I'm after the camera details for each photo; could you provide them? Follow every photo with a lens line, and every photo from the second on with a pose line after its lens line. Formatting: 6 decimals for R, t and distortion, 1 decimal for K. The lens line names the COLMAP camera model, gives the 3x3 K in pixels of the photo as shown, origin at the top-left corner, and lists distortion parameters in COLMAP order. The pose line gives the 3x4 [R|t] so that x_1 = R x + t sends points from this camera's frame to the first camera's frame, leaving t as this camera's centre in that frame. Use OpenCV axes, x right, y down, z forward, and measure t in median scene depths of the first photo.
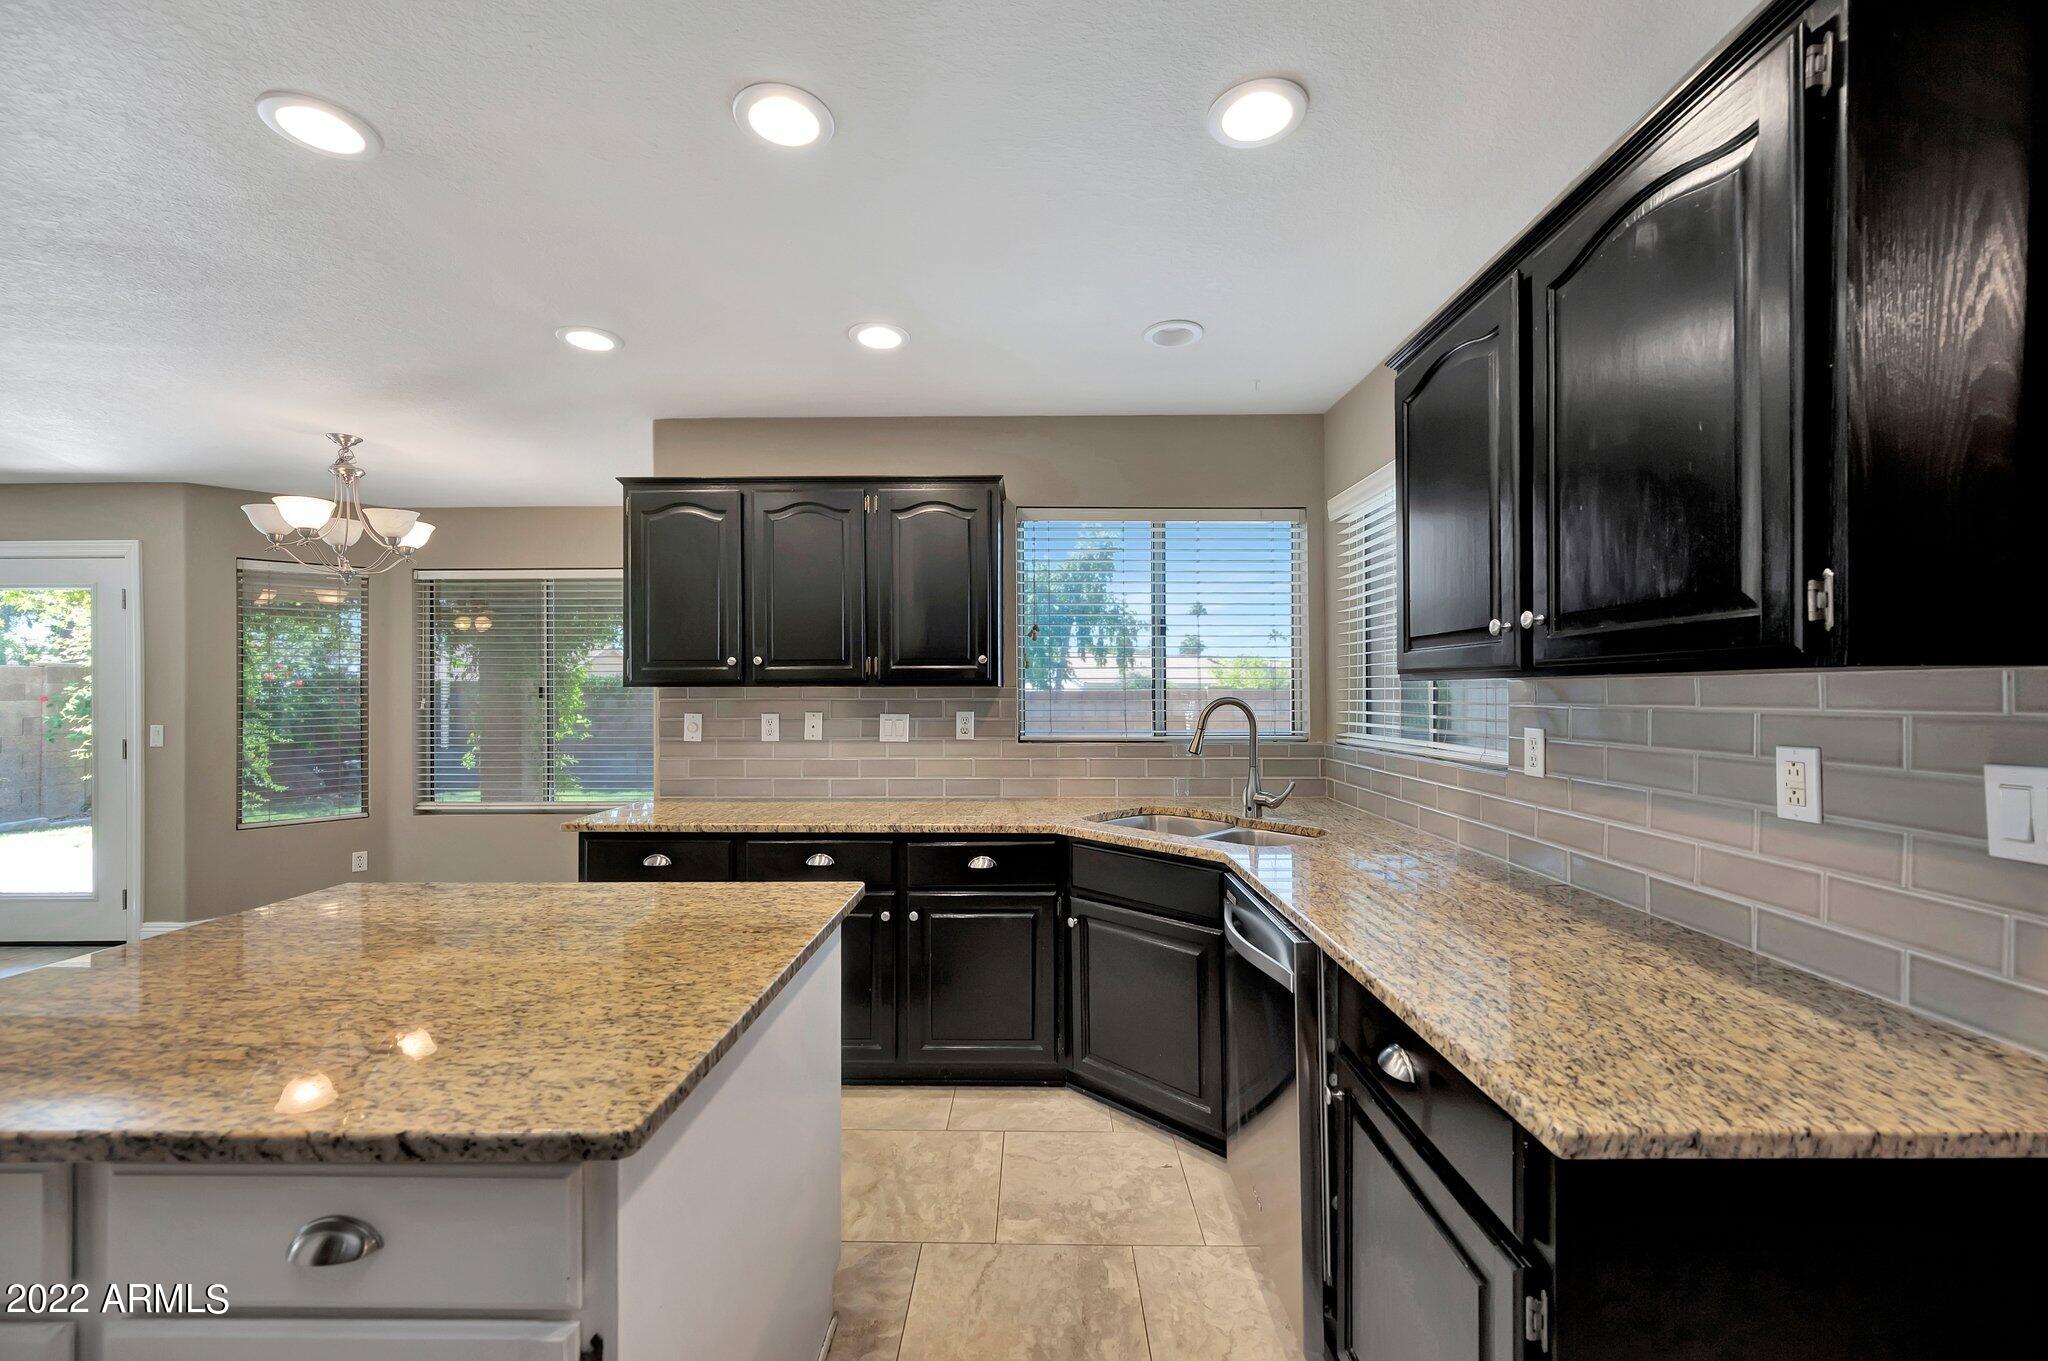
lens RADIAL K [[813.7, 0, 1029.3], [0, 813.7, 684.2], [0, 0, 1]] dist [-0.002063, 0.000260]
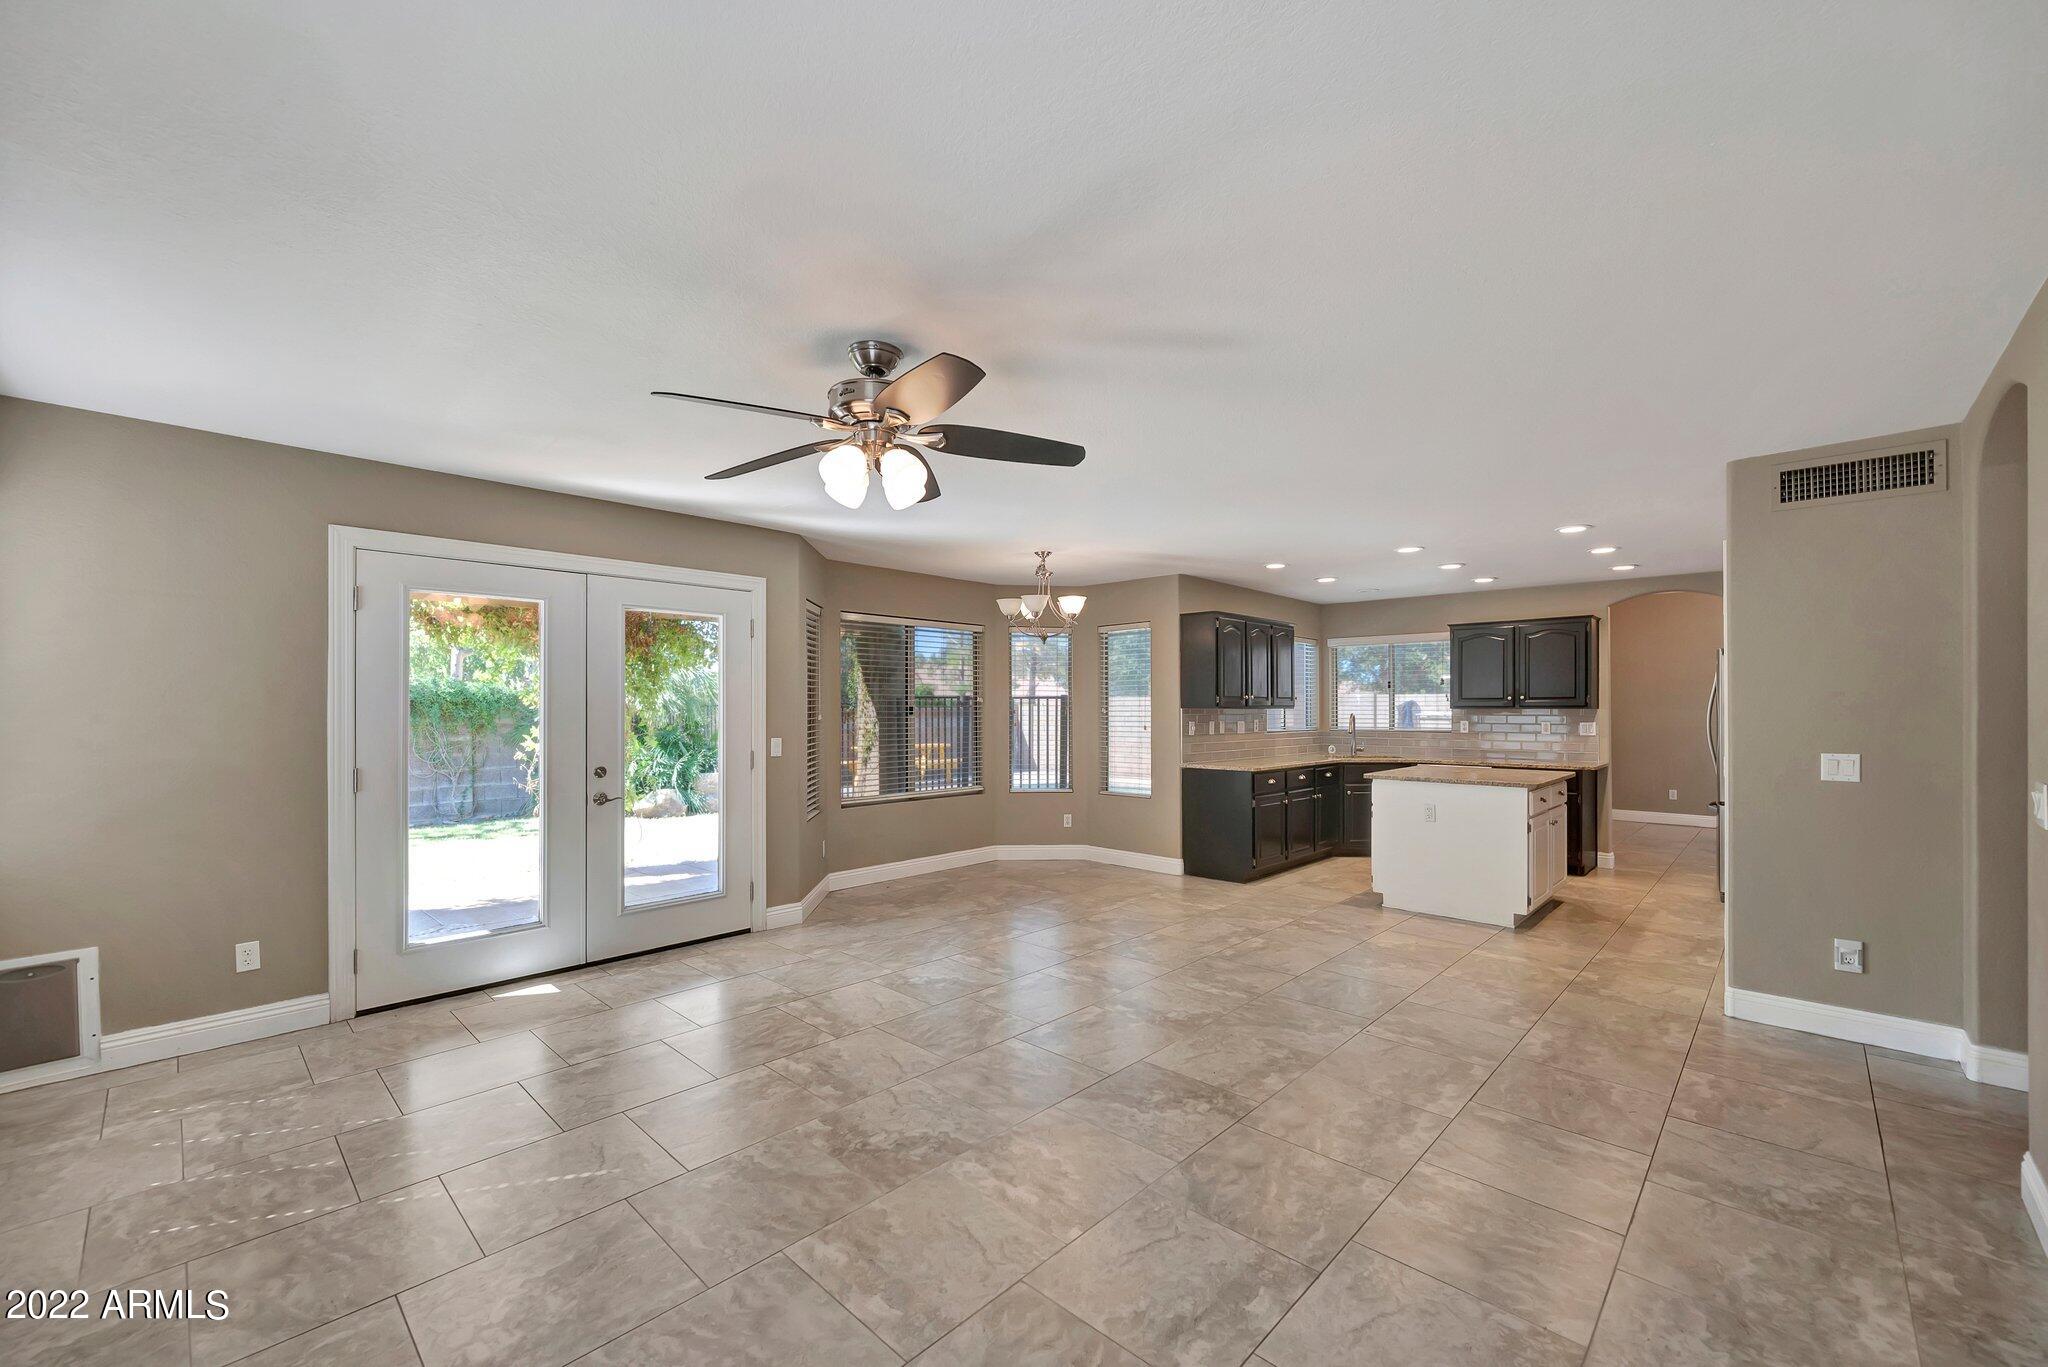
lens RADIAL K [[827.1, 0, 1031.0], [0, 827.1, 694.2], [0, 0, 1]] dist [-0.002772, -0.000702]
pose [[0.673206, 0.015759, 0.739287, -2.088967], [-0.010306, 0.999876, -0.011929, -0.003345], [-0.739383, 0.000412, 0.673285, -0.093032]]
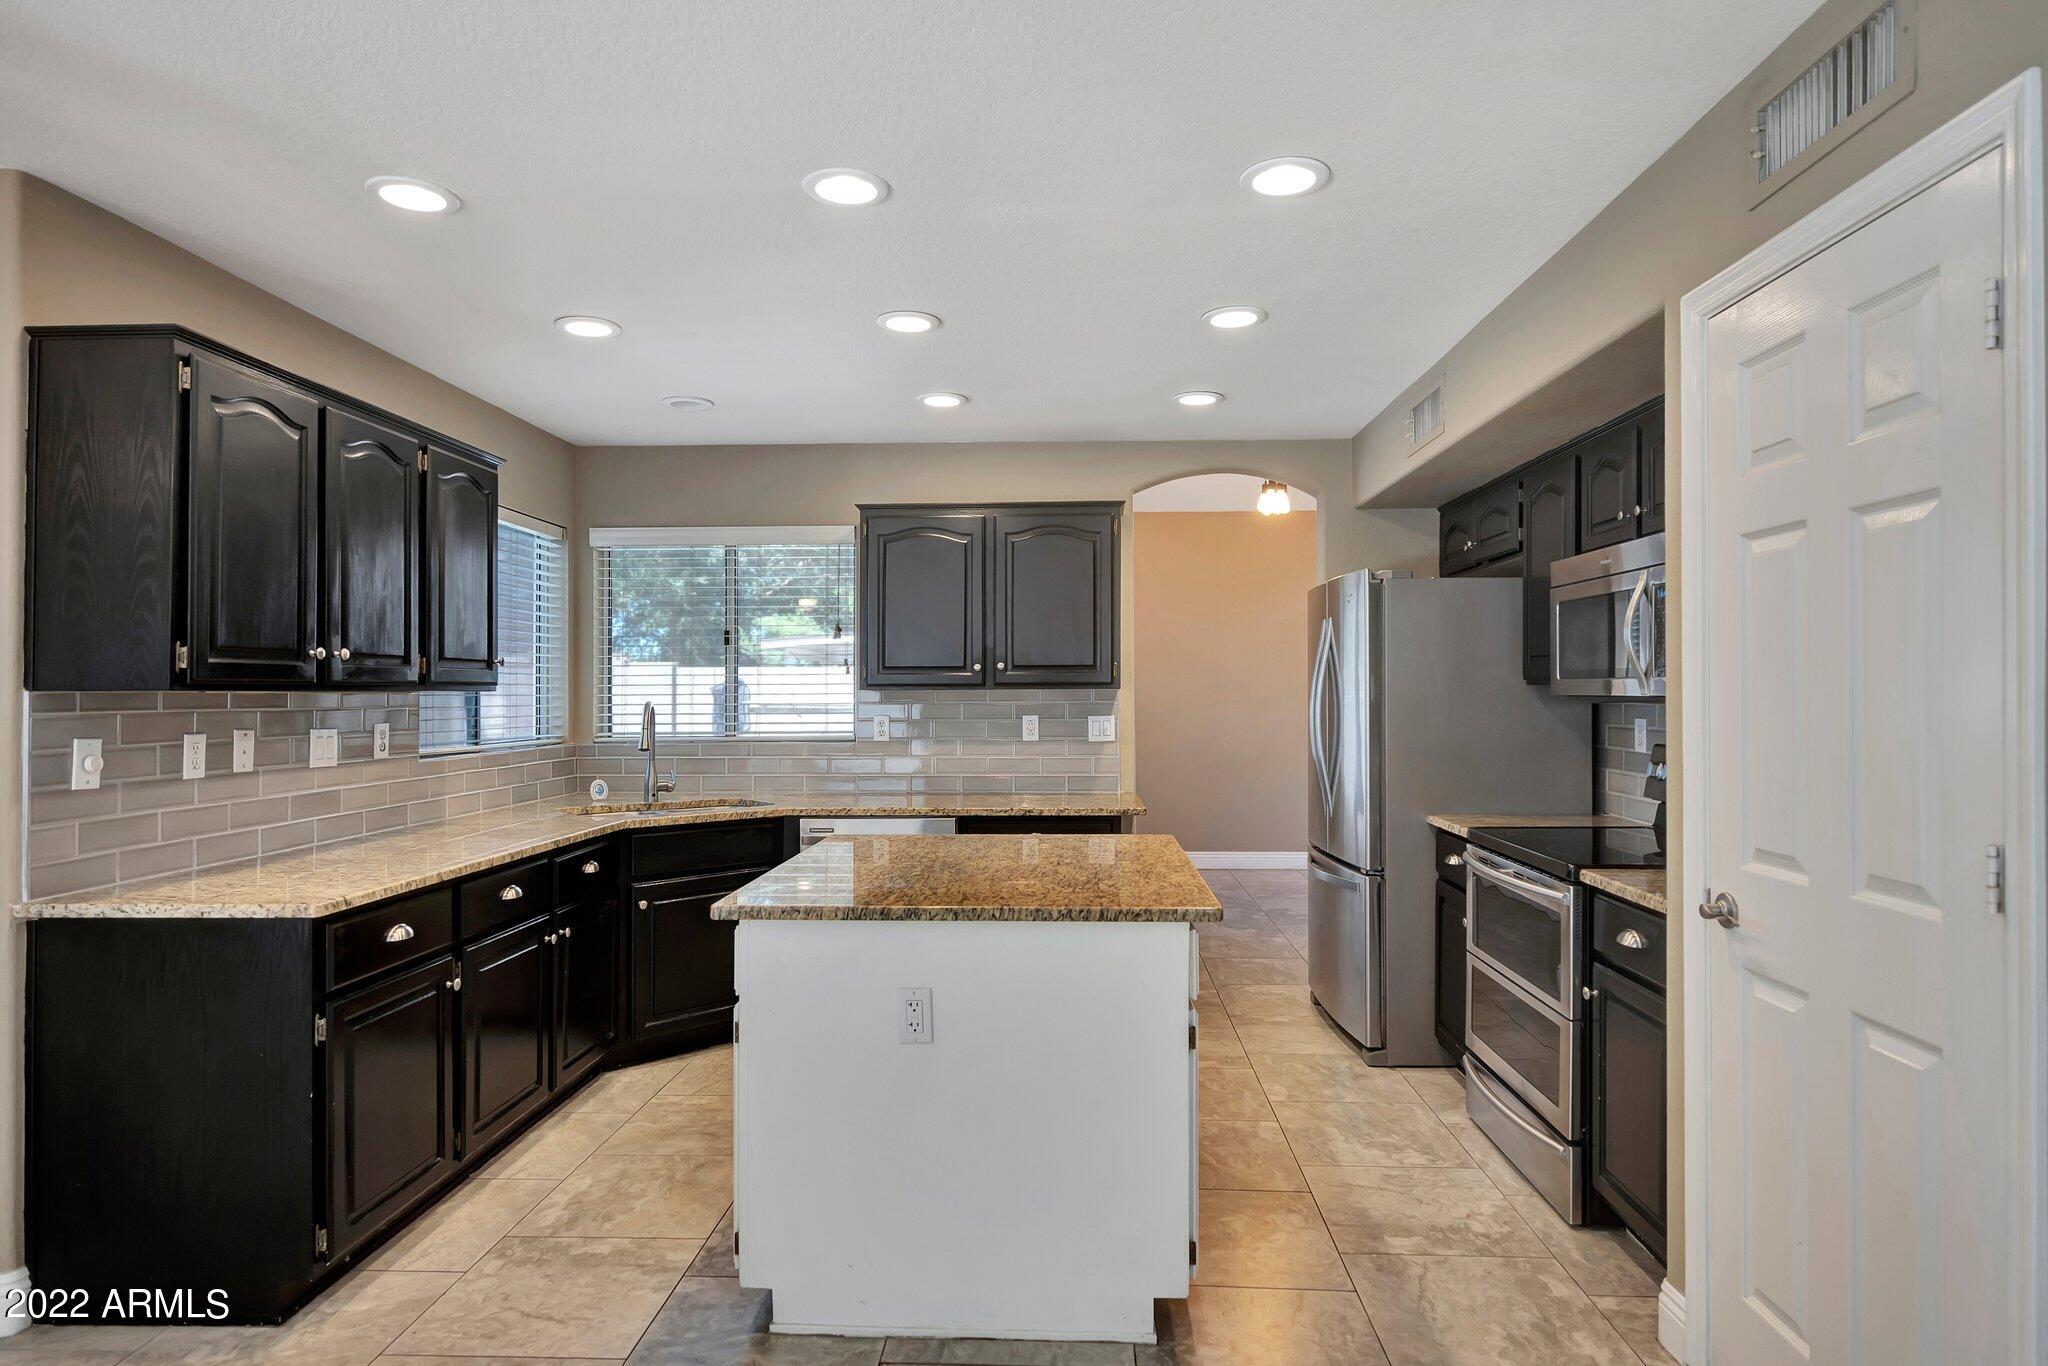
lens RADIAL K [[1155.7, 0, 1021.1], [0, 1155.7, 689.3], [0, 0, 1]] dist [-0.003244, -0.001051]
pose [[0.035573, 0.004606, 0.999356, -1.102804], [-0.006133, 0.999972, -0.004390, 0.002003], [-0.999348, -0.005973, 0.035600, 0.318646]]
